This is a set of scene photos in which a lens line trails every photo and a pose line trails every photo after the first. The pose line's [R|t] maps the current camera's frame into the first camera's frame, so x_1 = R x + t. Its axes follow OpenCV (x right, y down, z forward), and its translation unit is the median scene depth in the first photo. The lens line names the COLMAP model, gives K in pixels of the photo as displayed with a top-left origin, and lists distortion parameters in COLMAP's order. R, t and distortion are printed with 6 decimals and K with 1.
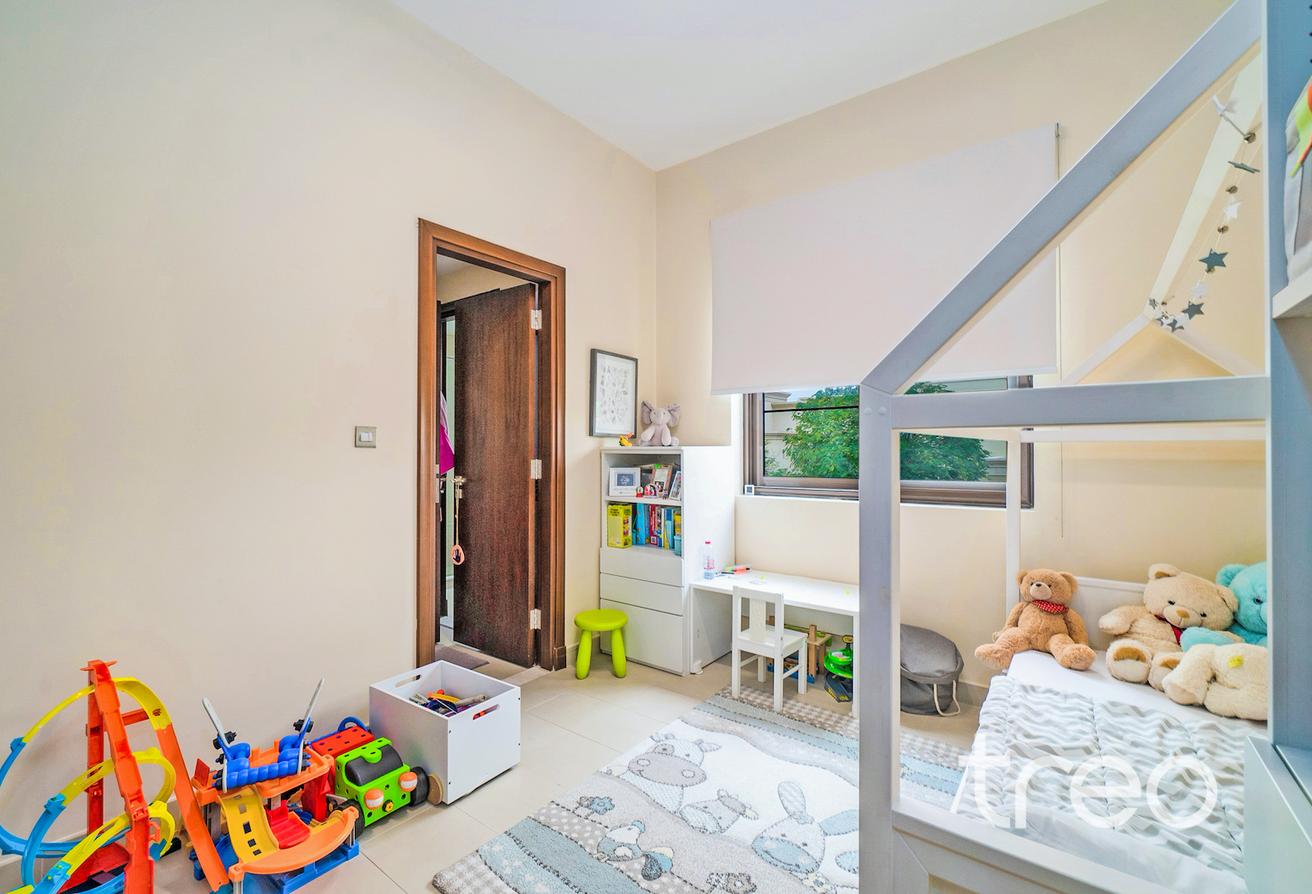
lens RADIAL K [[557.2, 0, 656.0], [0, 557.2, 447.0], [0, 0, 1]] dist [0.000736, -0.000018]
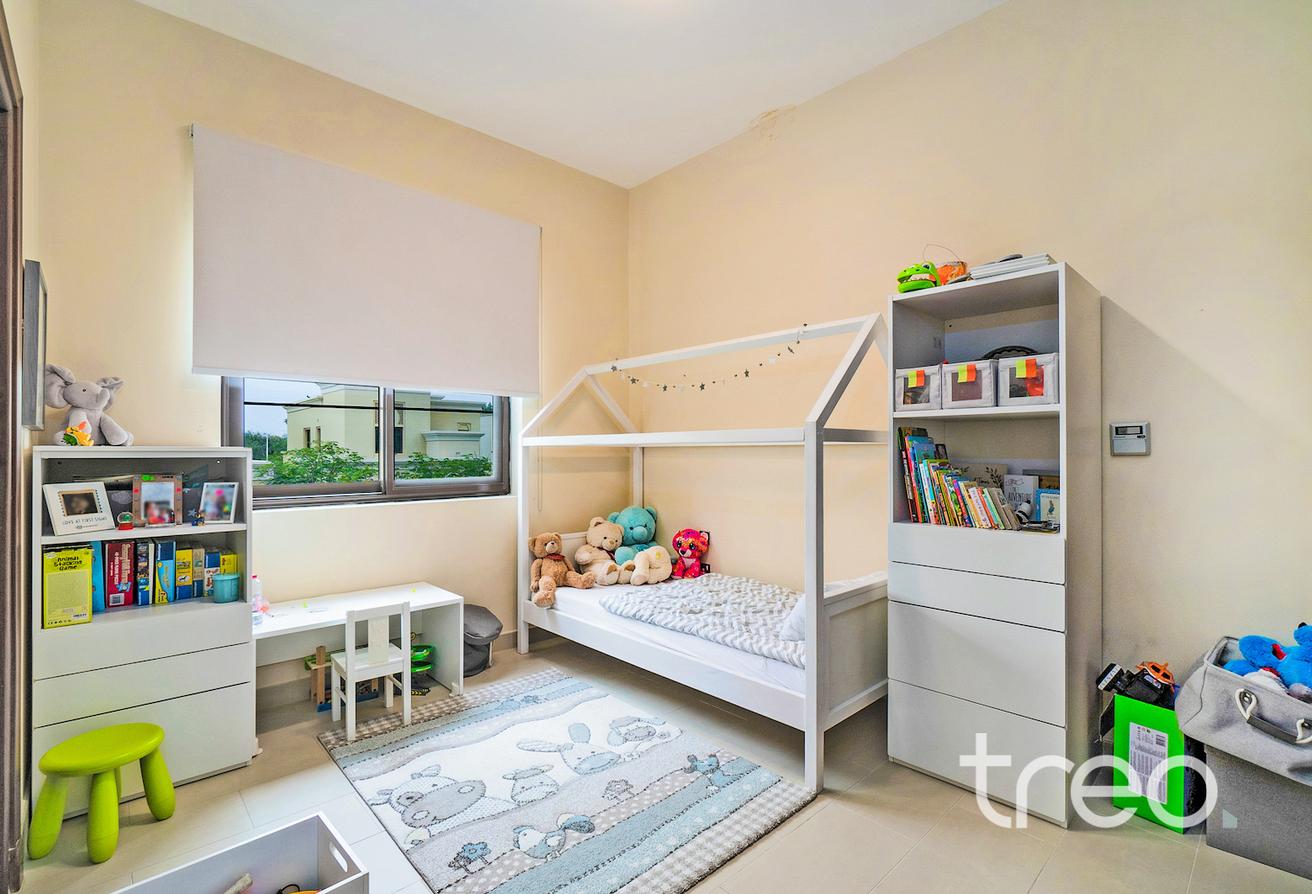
lens RADIAL K [[597.7, 0, 656.0], [0, 597.7, 447.0], [0, 0, 1]] dist [-0.000529, -0.000062]
pose [[0.177082, 0.006197, 0.984177, -0.709632], [-0.006458, 0.999966, -0.005134, -0.000631], [-0.984175, -0.005447, 0.177116, 0.392798]]
